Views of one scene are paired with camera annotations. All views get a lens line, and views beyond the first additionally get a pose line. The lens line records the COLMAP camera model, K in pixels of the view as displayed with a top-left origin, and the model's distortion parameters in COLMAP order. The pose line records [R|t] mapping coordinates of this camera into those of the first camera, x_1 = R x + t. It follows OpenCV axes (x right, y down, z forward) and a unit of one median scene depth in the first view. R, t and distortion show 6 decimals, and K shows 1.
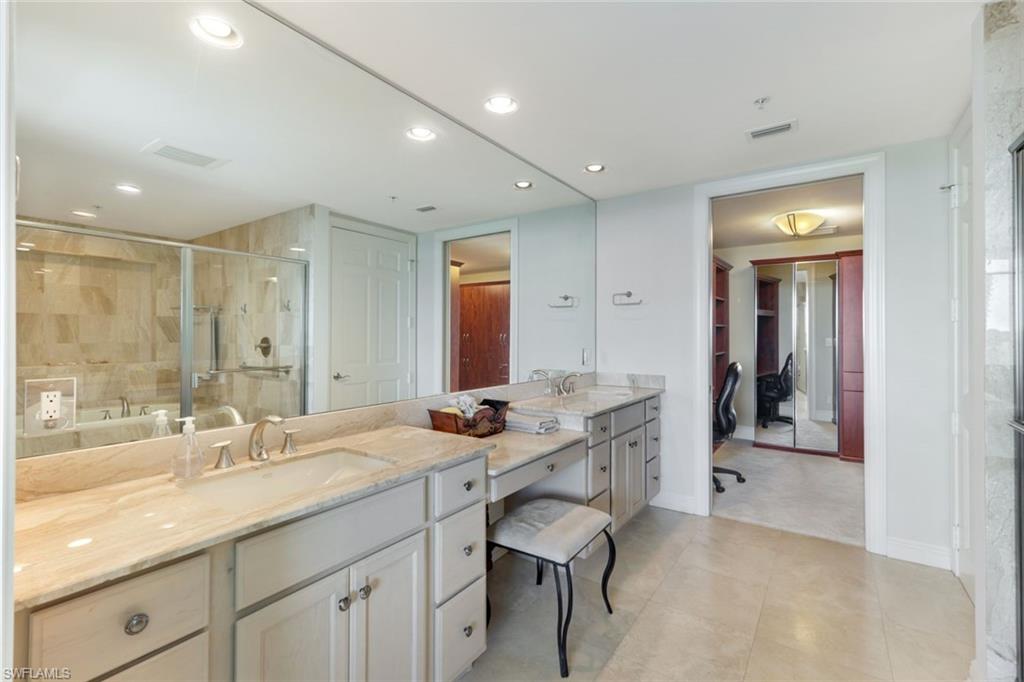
lens RADIAL K [[444.9, 0, 517.5], [0, 444.9, 338.3], [0, 0, 1]] dist [-0.000865, -0.000409]
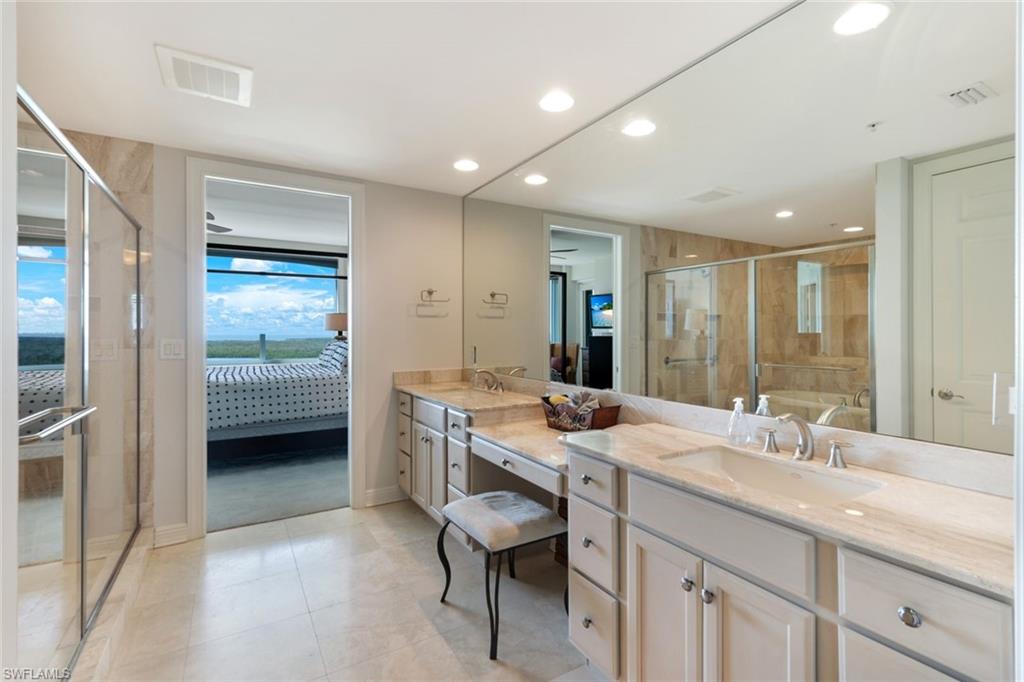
lens RADIAL K [[444.9, 0, 514.7], [0, 444.9, 335.9], [0, 0, 1]] dist [-0.000865, -0.000409]
pose [[-0.402329, -0.004915, -0.915482, 0.609114], [-0.000209, 0.999986, -0.005277, 0.010688], [0.915495, -0.001932, -0.402325, 0.873284]]
